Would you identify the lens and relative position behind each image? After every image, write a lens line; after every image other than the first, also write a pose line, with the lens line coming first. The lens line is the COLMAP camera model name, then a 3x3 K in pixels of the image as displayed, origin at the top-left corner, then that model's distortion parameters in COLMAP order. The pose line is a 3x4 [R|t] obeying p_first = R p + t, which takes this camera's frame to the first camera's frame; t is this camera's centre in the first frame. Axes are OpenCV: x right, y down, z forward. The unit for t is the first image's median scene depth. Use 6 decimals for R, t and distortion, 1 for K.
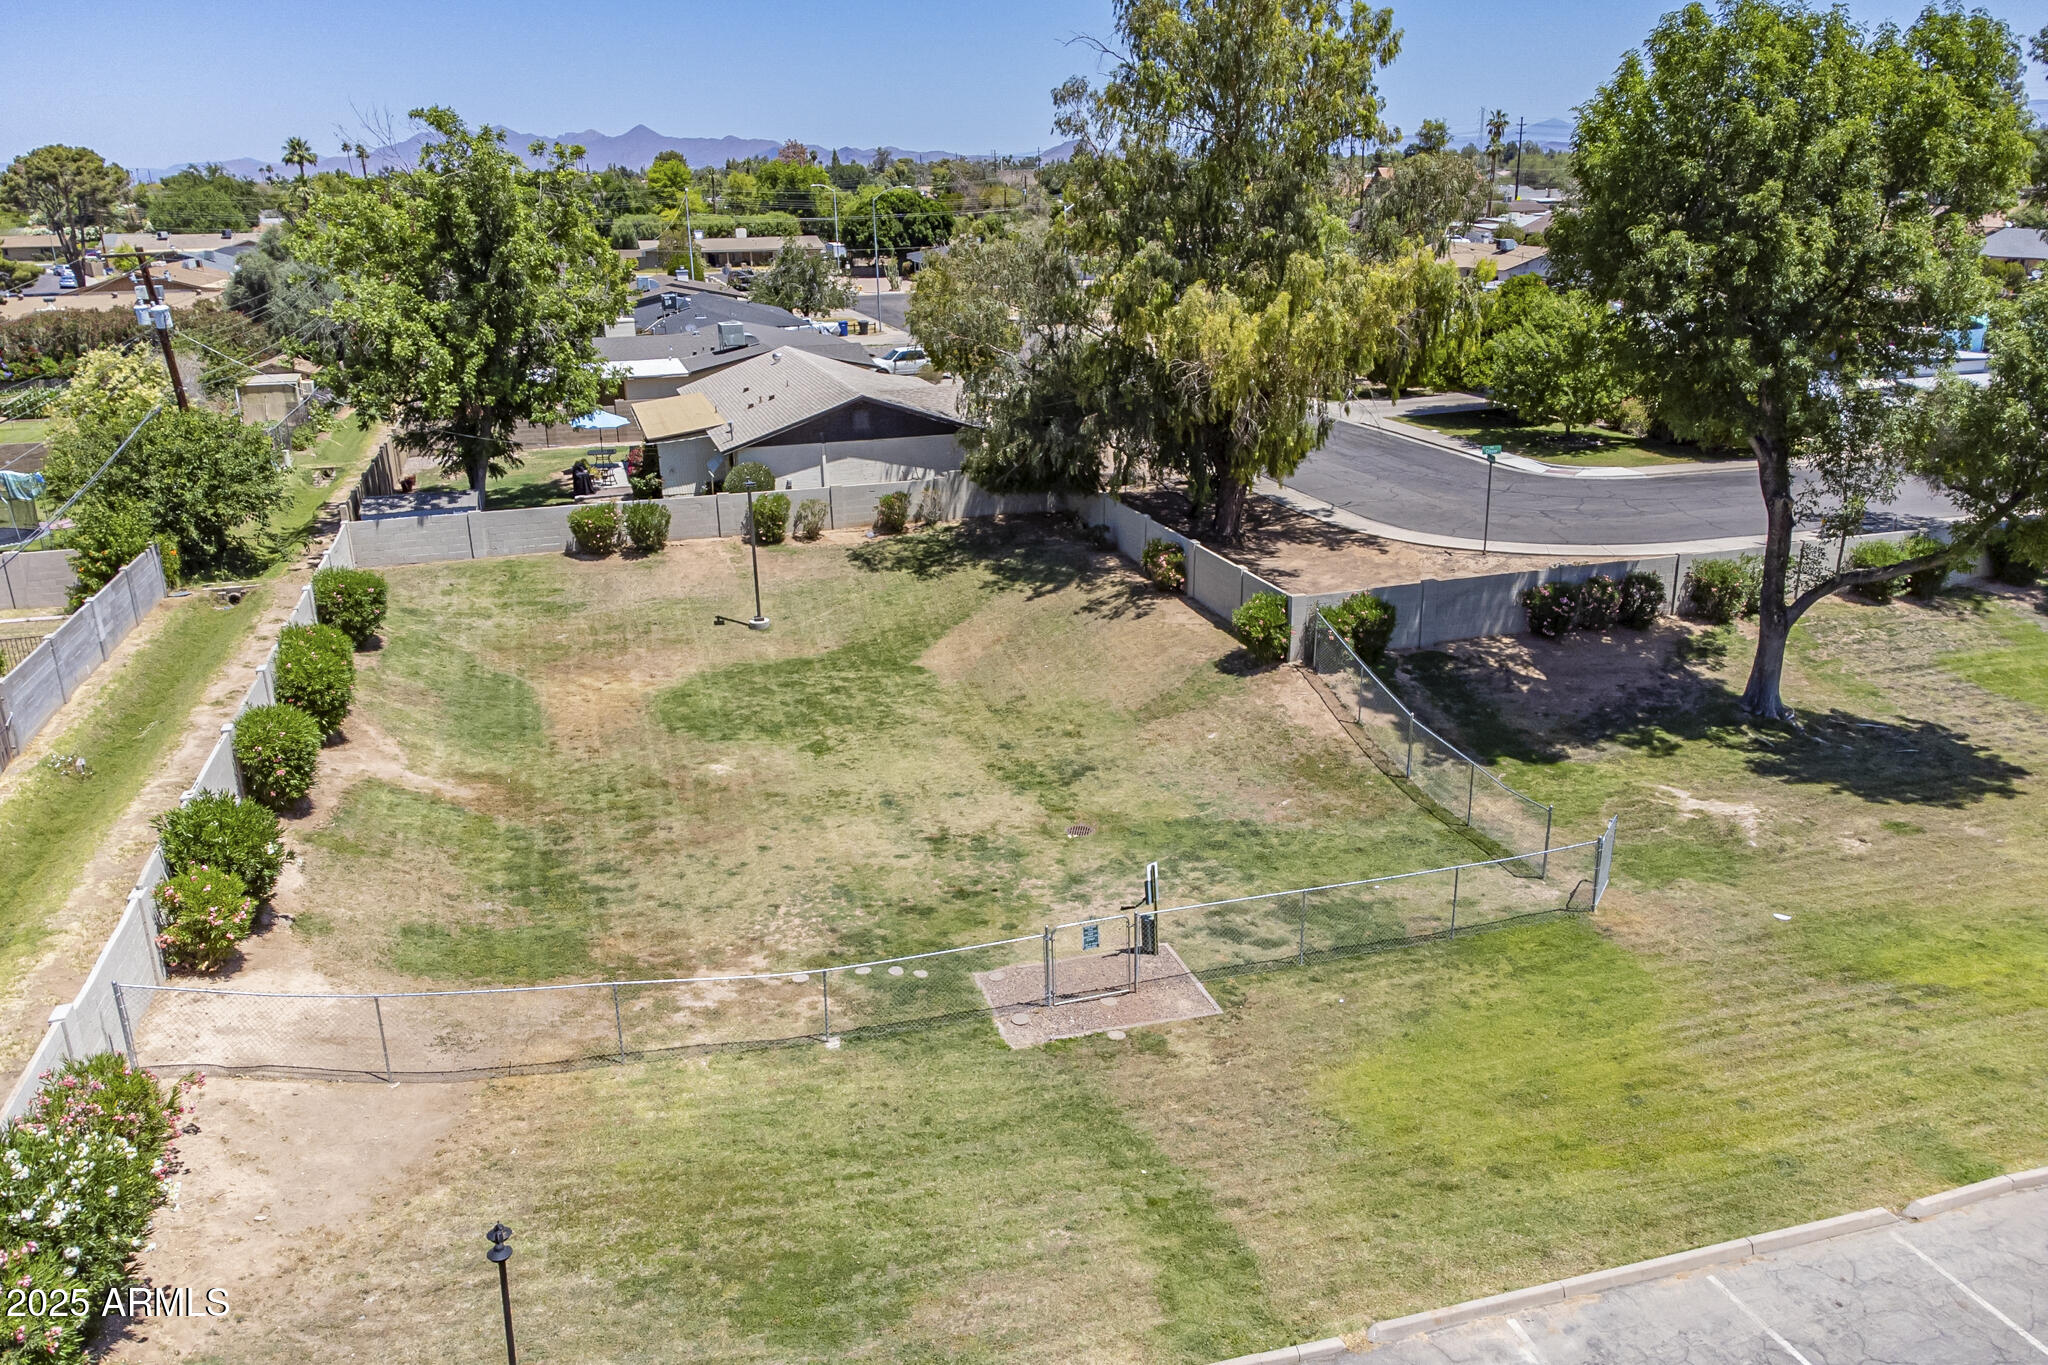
lens RADIAL K [[1513.7, 0, 1025.0], [0, 1513.7, 683.4], [0, 0, 1]] dist [0.007722, -0.002559]
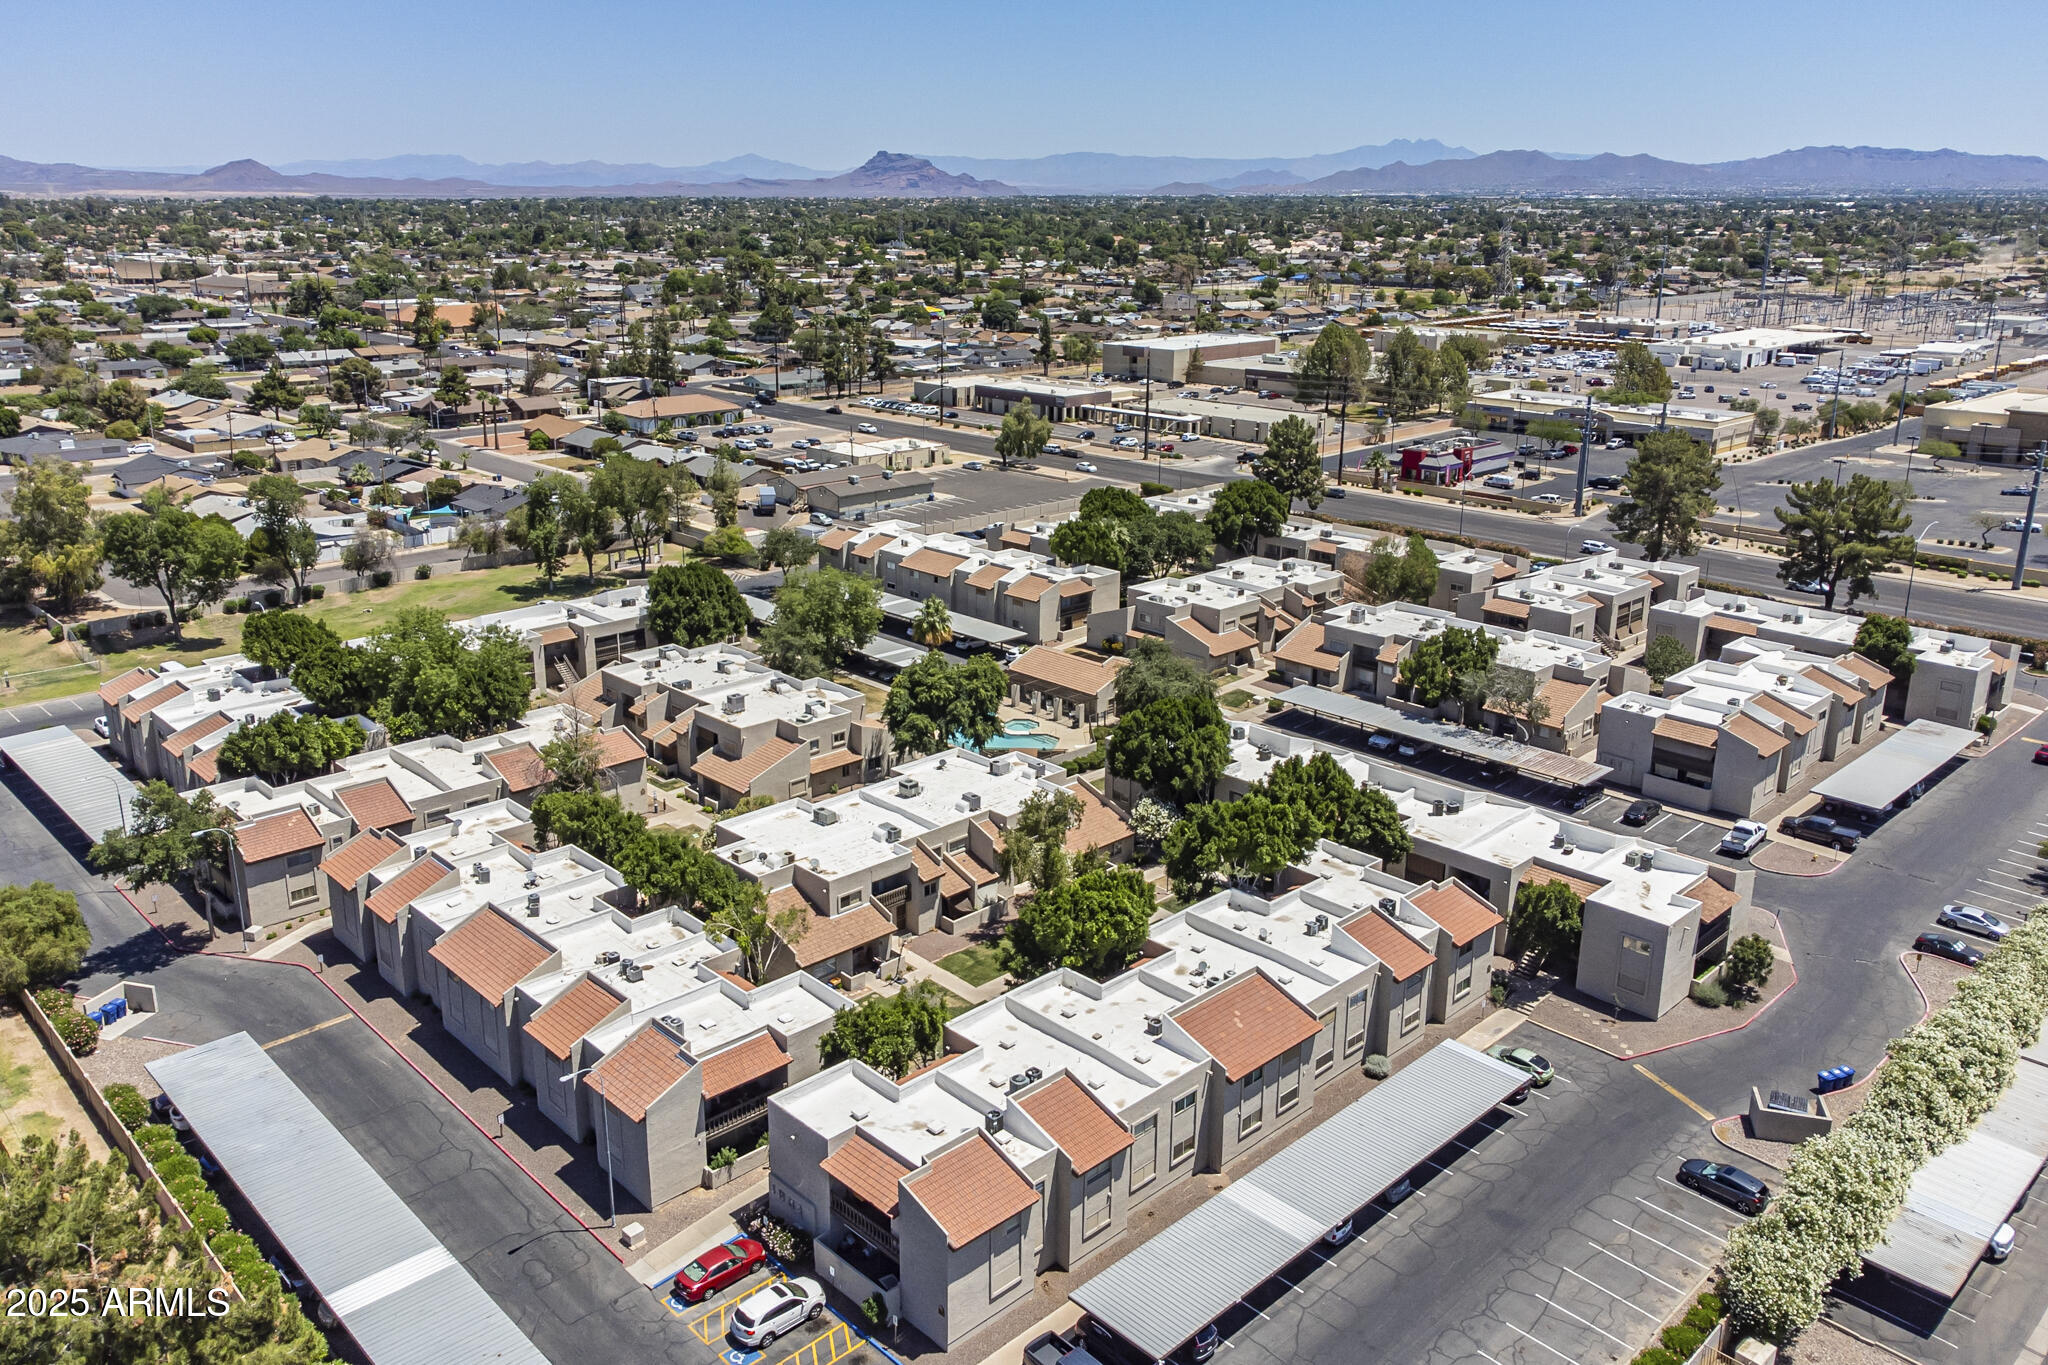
lens RADIAL K [[1513.7, 0, 1023.2], [0, 1513.7, 680.5], [0, 0, 1]] dist [0.007722, -0.002559]
pose [[0.892117, -0.116276, 0.436586, 0.701976], [0.120631, 0.992537, 0.017846, 0.357467], [-0.435402, 0.036746, 0.899486, -4.169645]]
